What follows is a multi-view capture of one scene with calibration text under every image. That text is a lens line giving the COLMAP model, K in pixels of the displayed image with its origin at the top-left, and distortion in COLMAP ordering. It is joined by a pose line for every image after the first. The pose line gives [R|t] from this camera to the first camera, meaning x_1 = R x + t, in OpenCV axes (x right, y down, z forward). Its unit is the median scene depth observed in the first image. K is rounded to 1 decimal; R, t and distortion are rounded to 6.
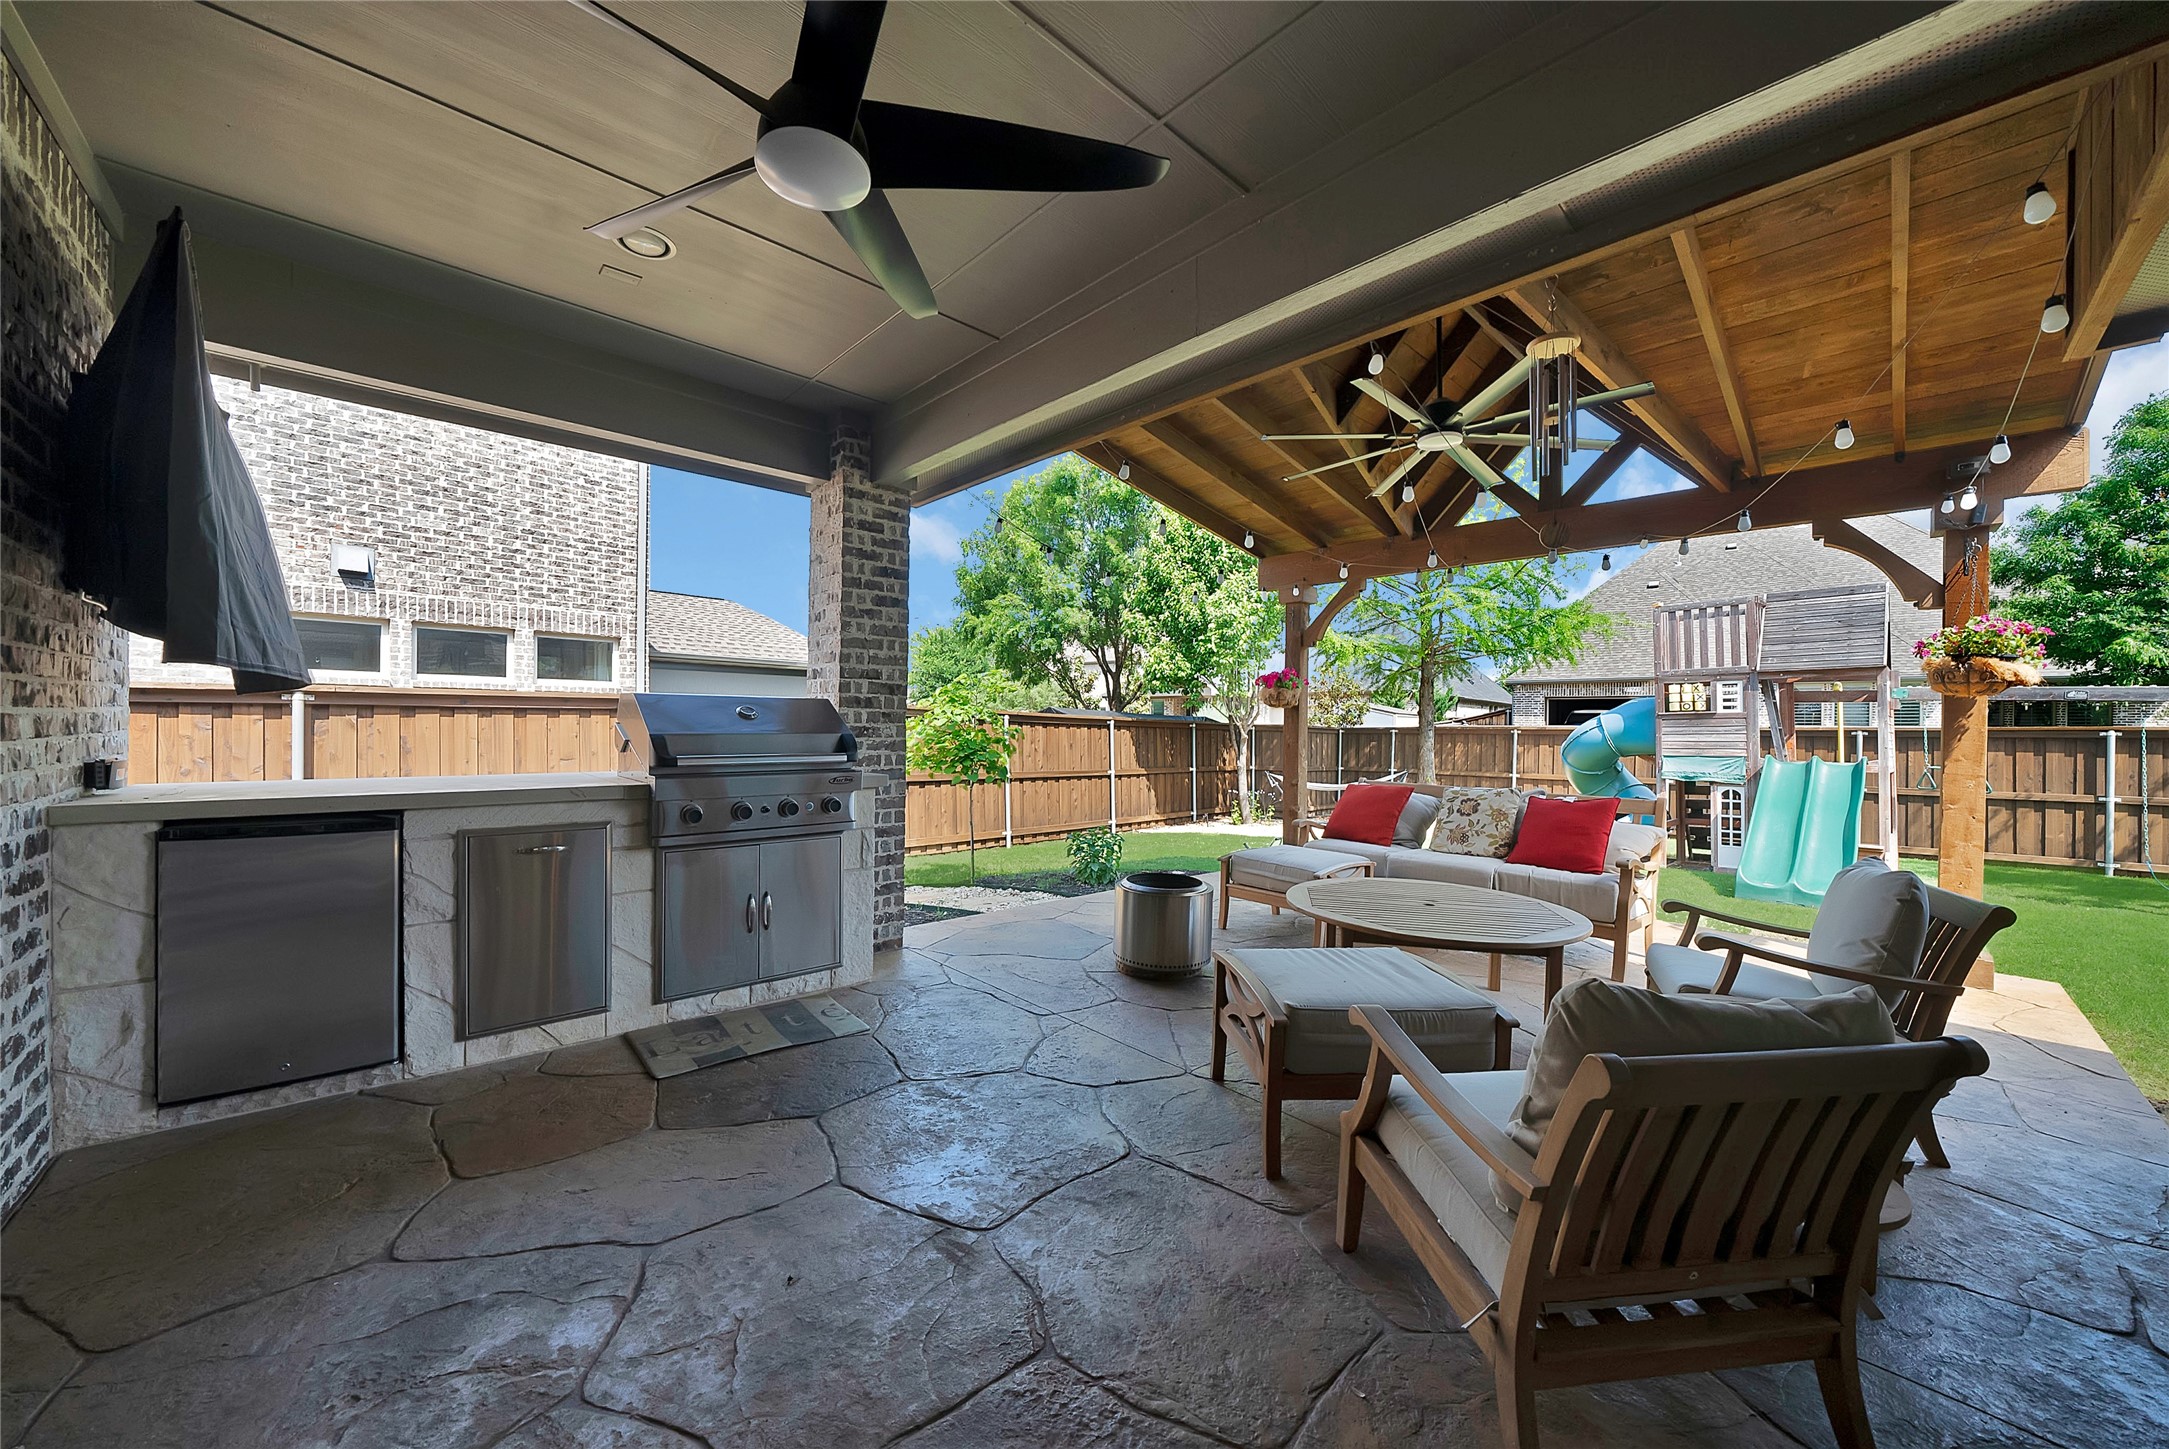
lens RADIAL K [[742.6, 0, 1084.5], [0, 742.6, 724.5], [0, 0, 1]] dist [-0.019682, 0.000045]
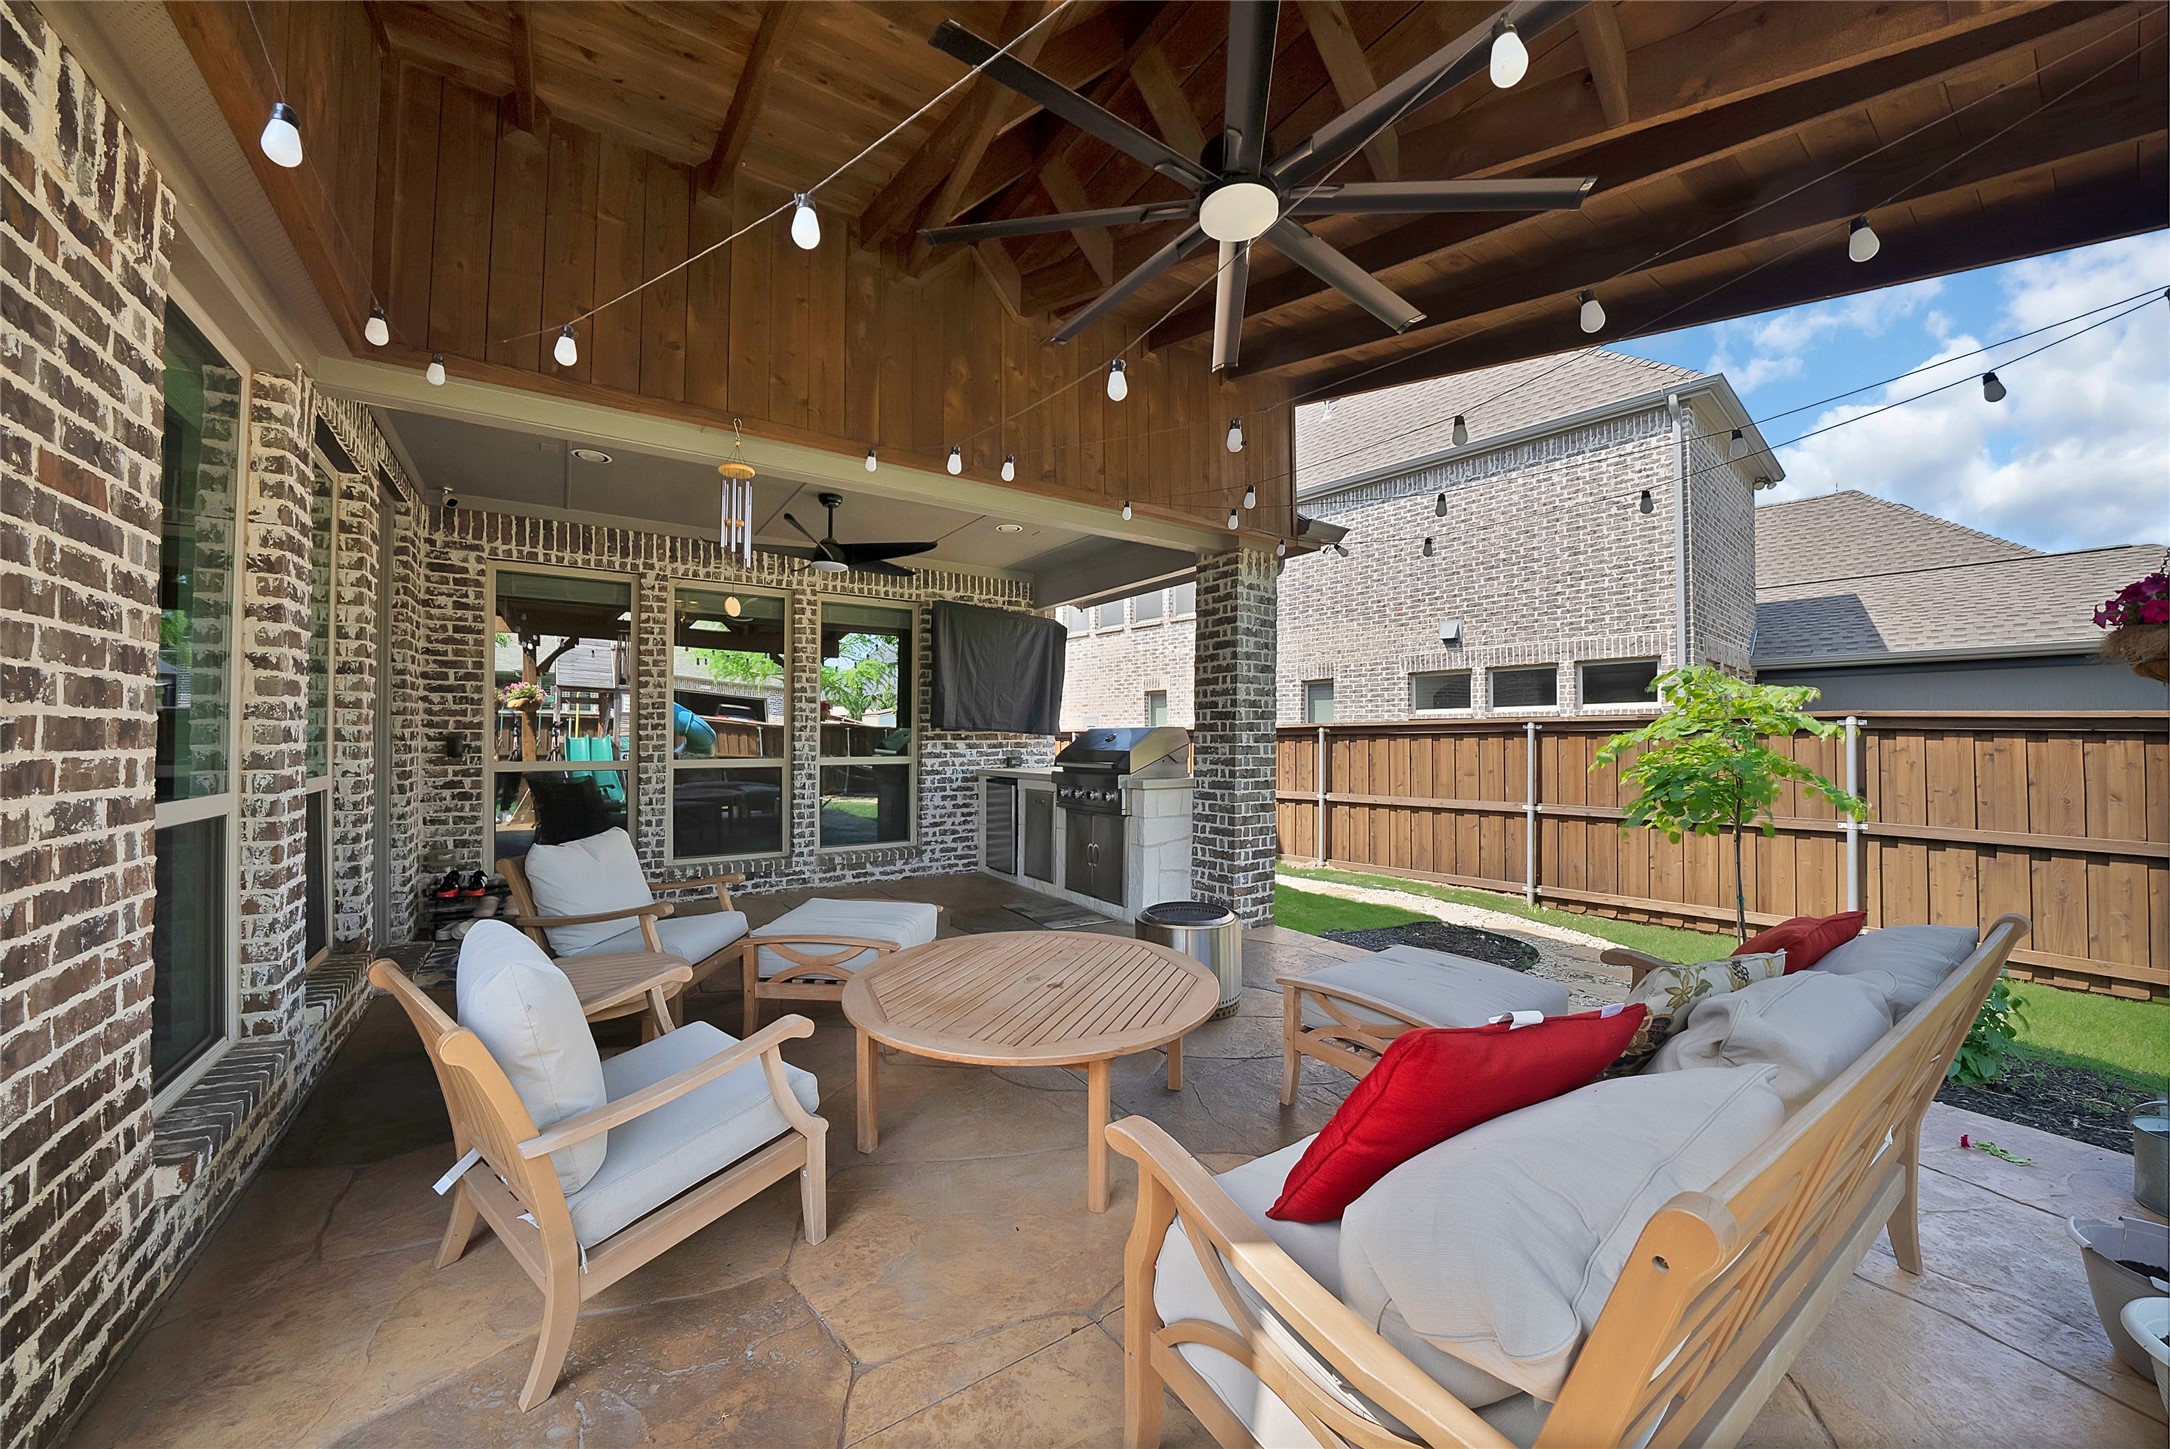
lens RADIAL K [[790.5, 0, 1124.4], [0, 790.5, 732.3], [0, 0, 1]] dist [-0.034771, 0.006952]
pose [[-0.108100, -0.021759, -0.993902, 0.641720], [0.000681, 0.999759, -0.021961, 0.005164], [0.994140, -0.003051, -0.108059, 0.597556]]
